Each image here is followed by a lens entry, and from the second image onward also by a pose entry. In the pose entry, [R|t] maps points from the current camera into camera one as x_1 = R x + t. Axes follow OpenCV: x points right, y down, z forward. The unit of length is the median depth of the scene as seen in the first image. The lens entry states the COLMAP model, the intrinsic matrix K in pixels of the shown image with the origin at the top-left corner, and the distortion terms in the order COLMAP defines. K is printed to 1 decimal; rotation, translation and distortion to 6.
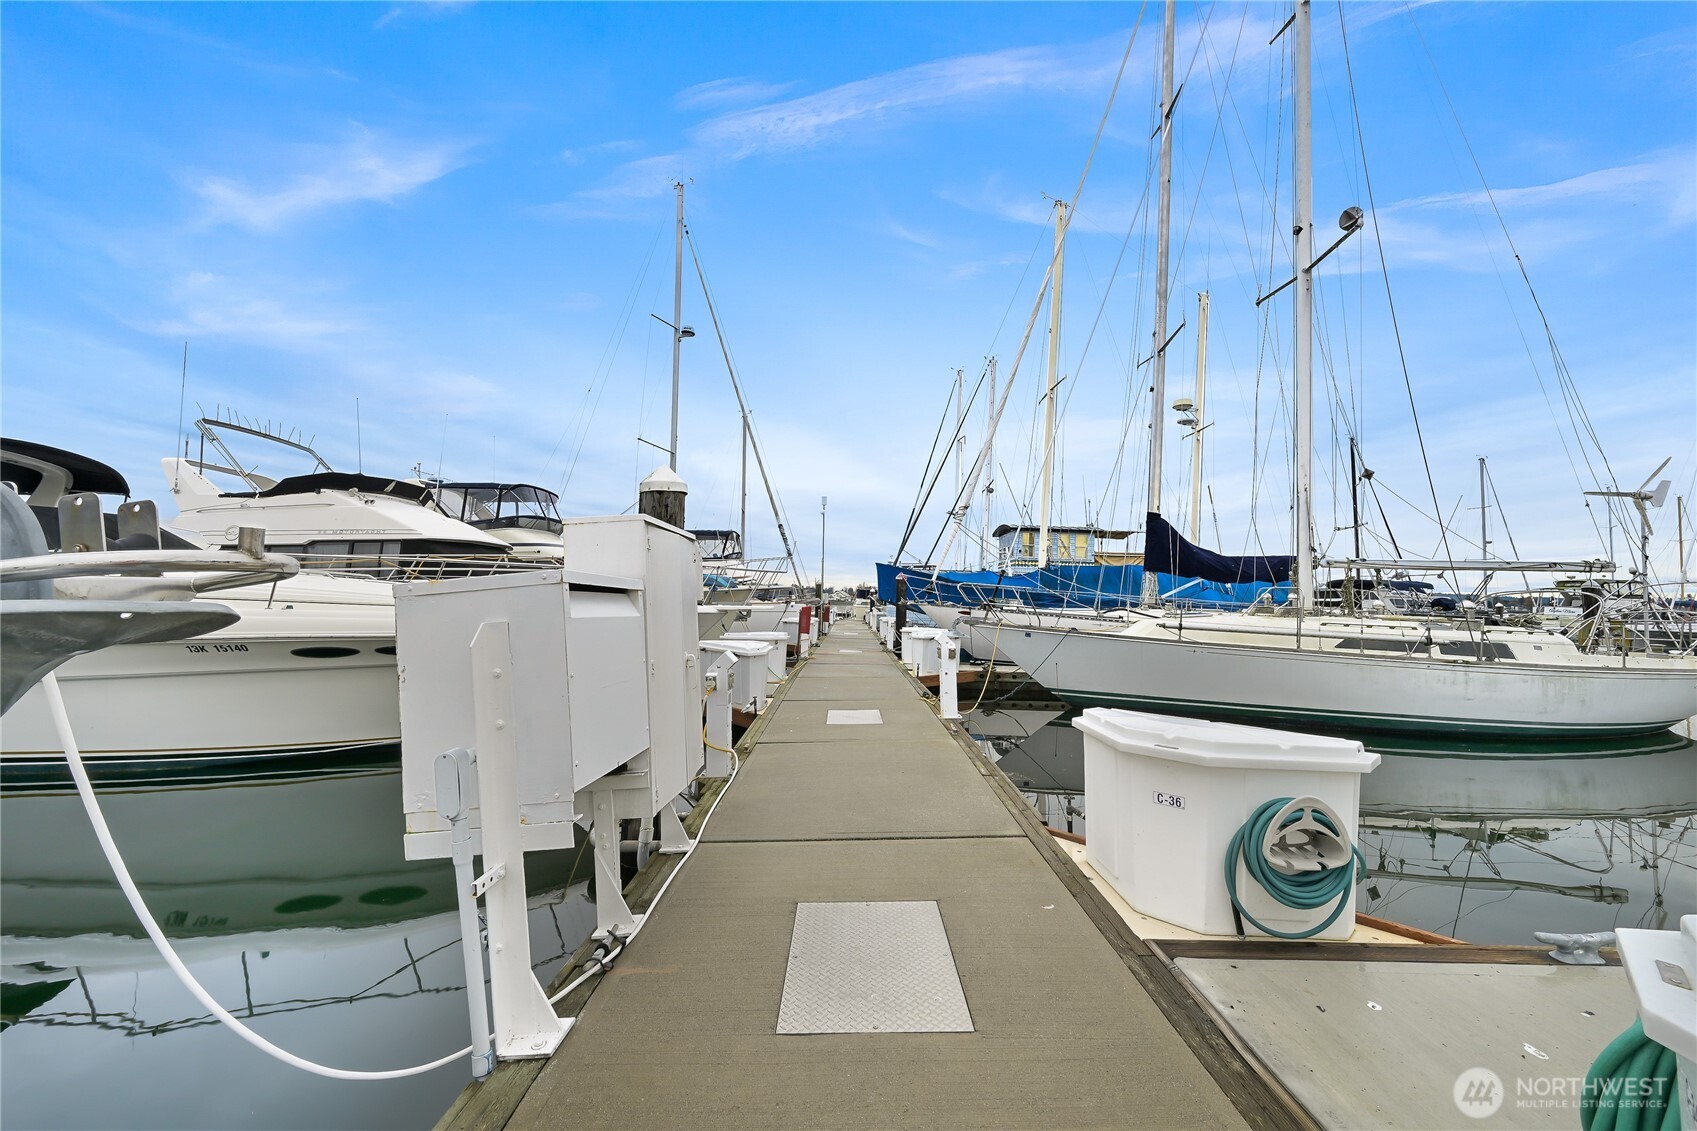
lens RADIAL K [[663.5, 0, 850.8], [0, 663.5, 569.4], [0, 0, 1]] dist [-0.002985, 0.000310]
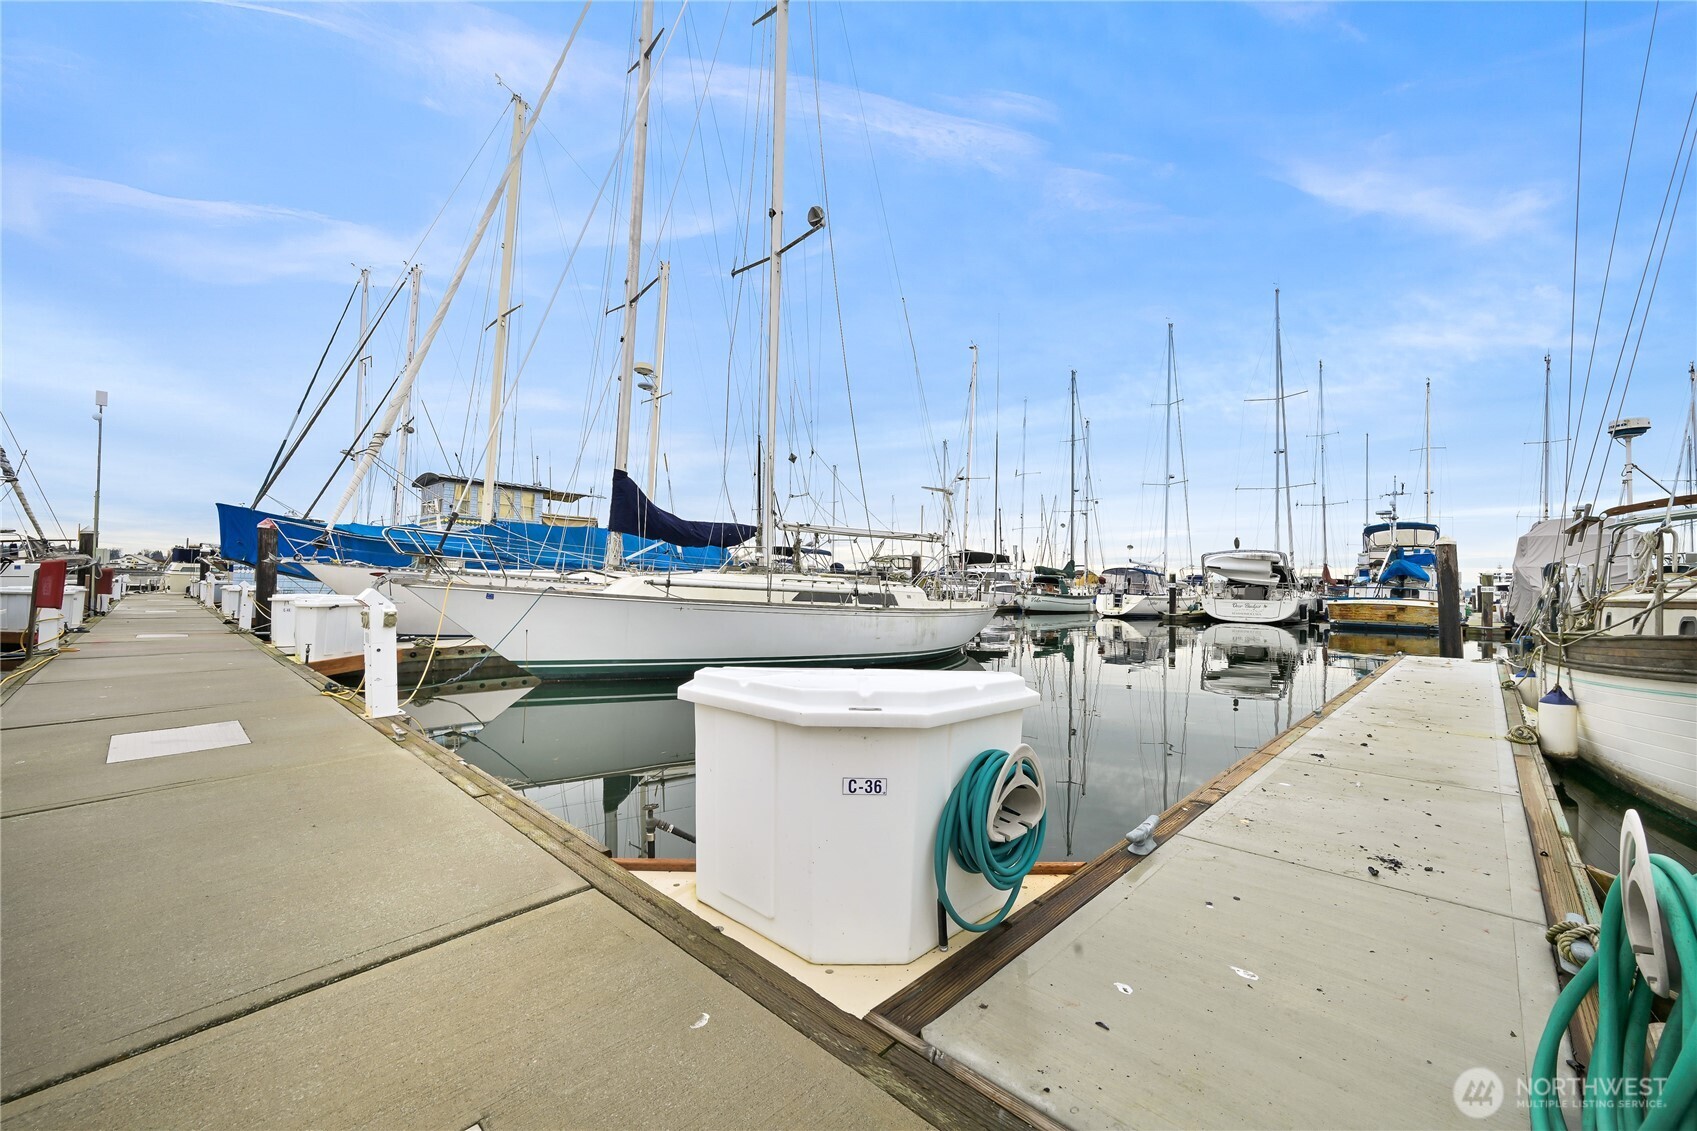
lens RADIAL K [[663.5, 0, 850.8], [0, 663.5, 569.4], [0, 0, 1]] dist [-0.002985, 0.000310]
pose [[0.689978, 0.007104, 0.723795, -0.006376], [-0.038233, 0.998914, 0.026642, 0.027128], [-0.722820, -0.046056, 0.689500, 0.138623]]
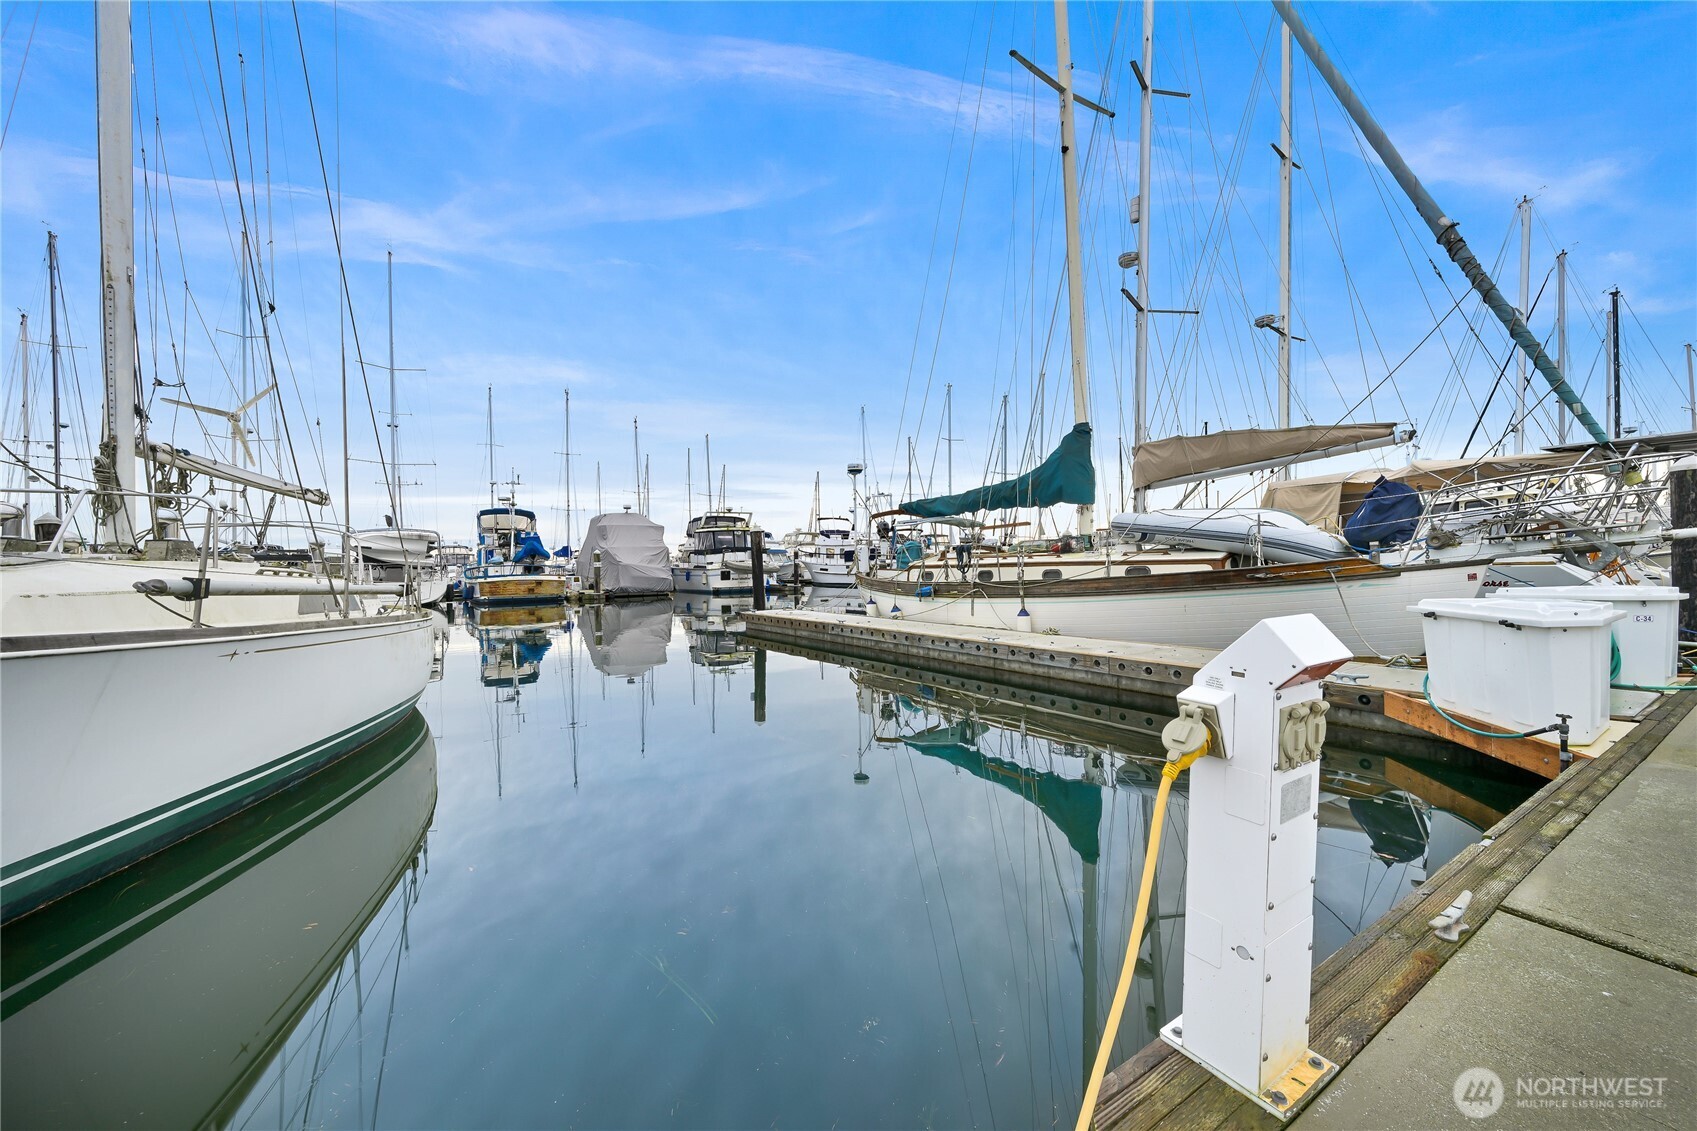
lens RADIAL K [[663.5, 0, 850.8], [0, 663.5, 569.4], [0, 0, 1]] dist [-0.002985, 0.000310]
pose [[-0.556058, -0.017248, 0.830964, 0.037898], [-0.032102, 0.999484, -0.000736, 0.057785], [-0.830523, -0.027084, -0.556325, 0.783883]]
